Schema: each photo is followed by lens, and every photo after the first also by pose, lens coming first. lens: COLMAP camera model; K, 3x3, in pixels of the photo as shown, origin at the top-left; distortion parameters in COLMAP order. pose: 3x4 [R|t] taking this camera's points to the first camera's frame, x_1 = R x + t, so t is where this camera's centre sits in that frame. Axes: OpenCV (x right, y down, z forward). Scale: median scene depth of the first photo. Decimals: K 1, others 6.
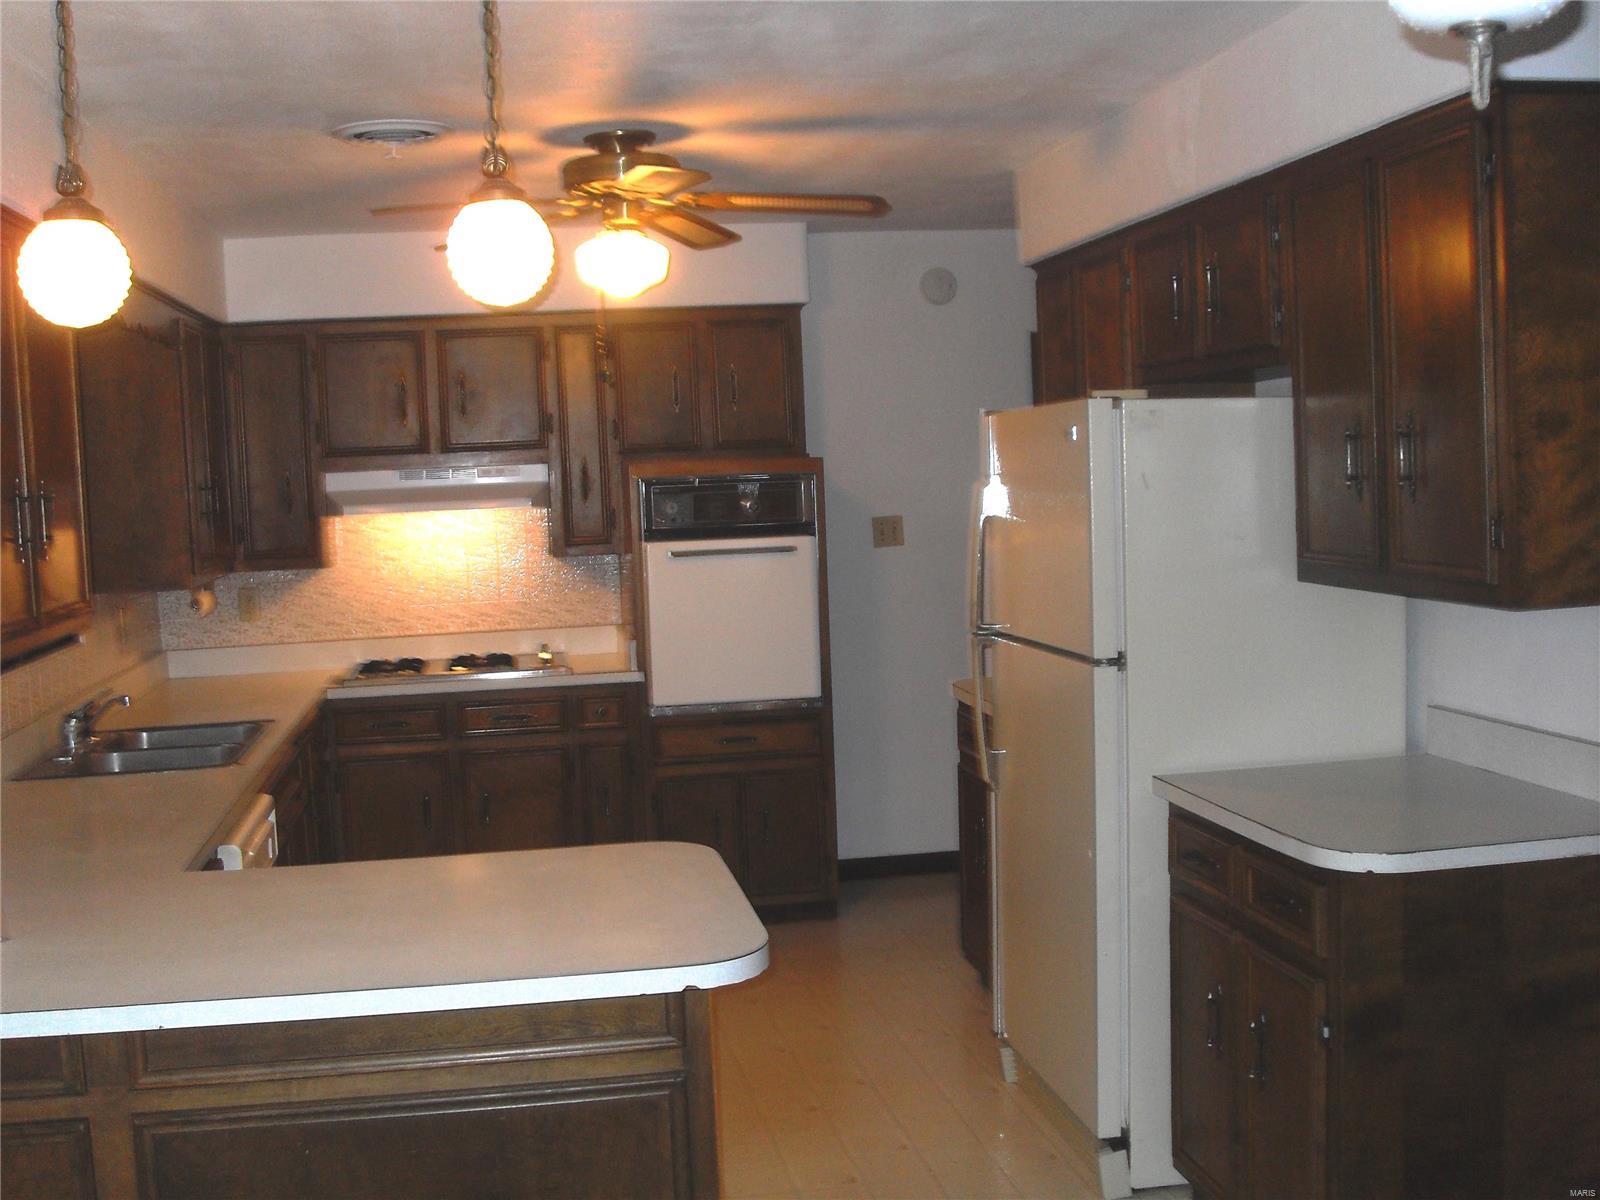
lens RADIAL K [[1736.8, 0, 800.0], [0, 1736.8, 600.0], [0, 0, 1]] dist [-0.095254, 0.003604]
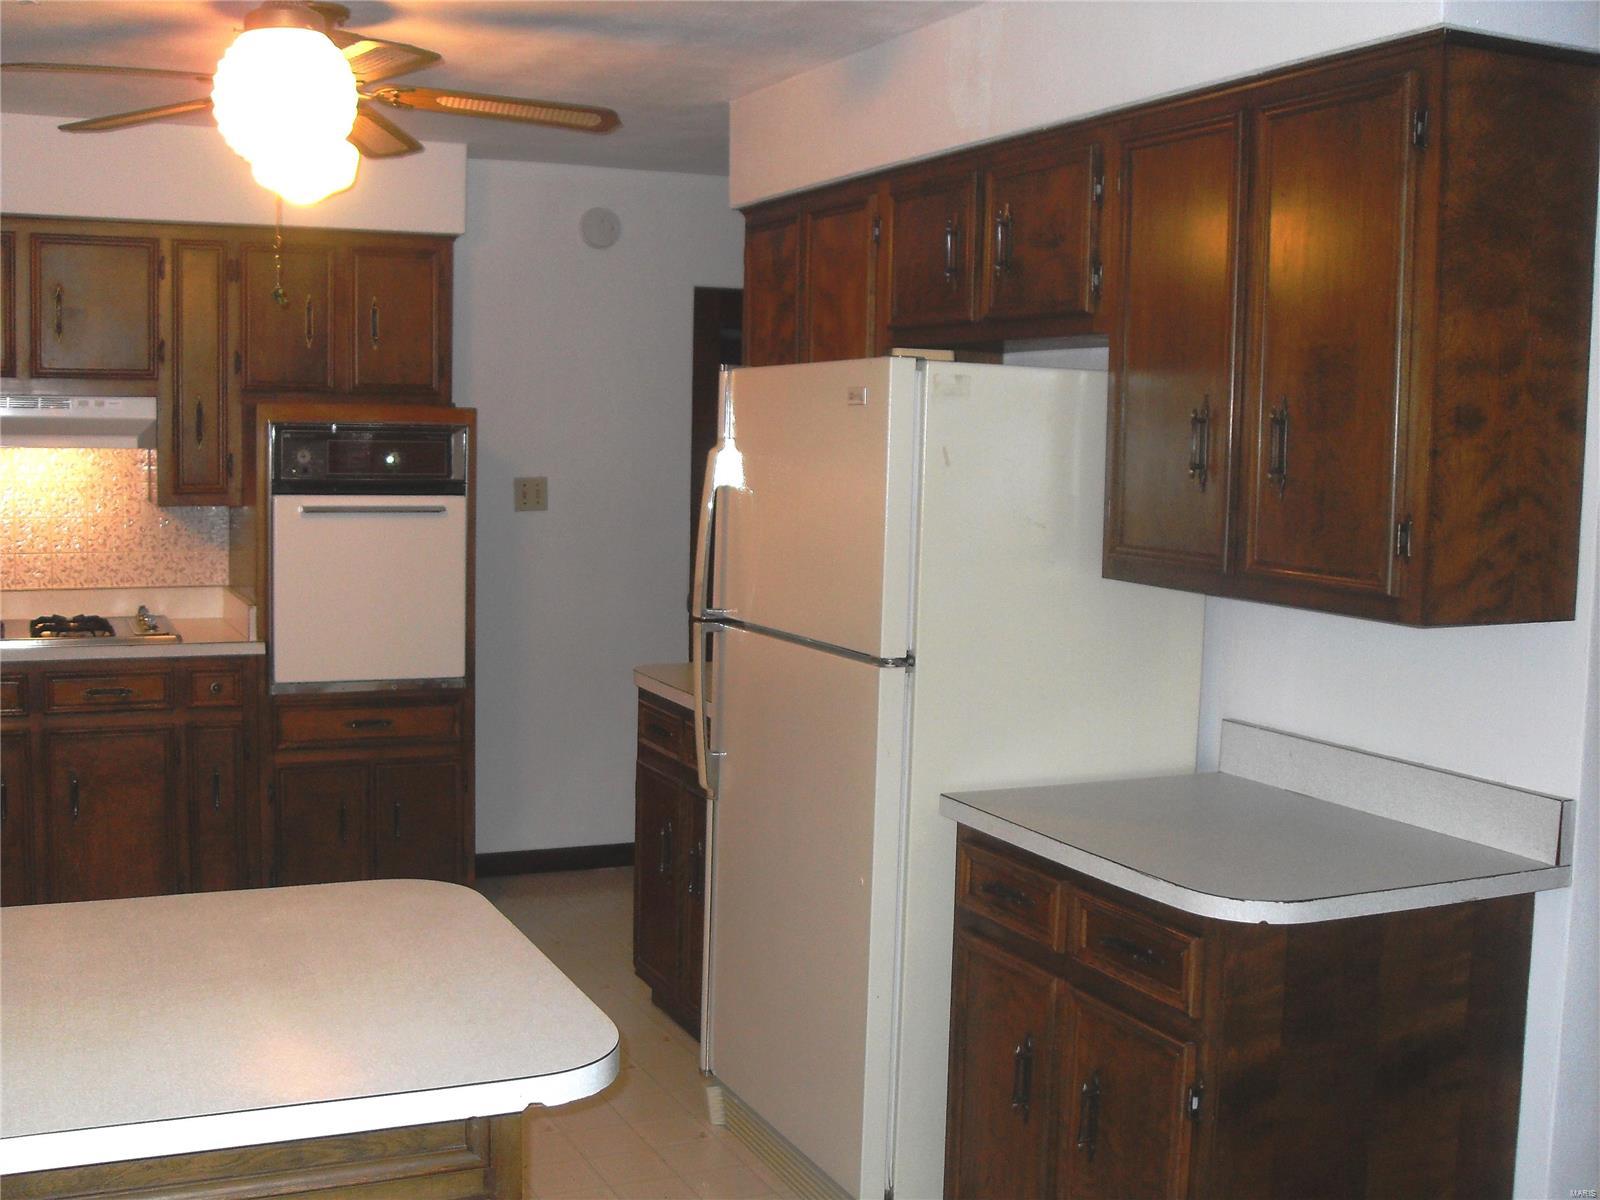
lens RADIAL K [[1787.3, 0, 800.0], [0, 1787.3, 600.0], [0, 0, 1]] dist [-0.179445, 0.252376]
pose [[0.968700, 0.036852, 0.245485, -0.068263], [-0.041237, 0.999068, 0.012746, -0.003760], [-0.244787, -0.022470, 0.969317, 0.111934]]
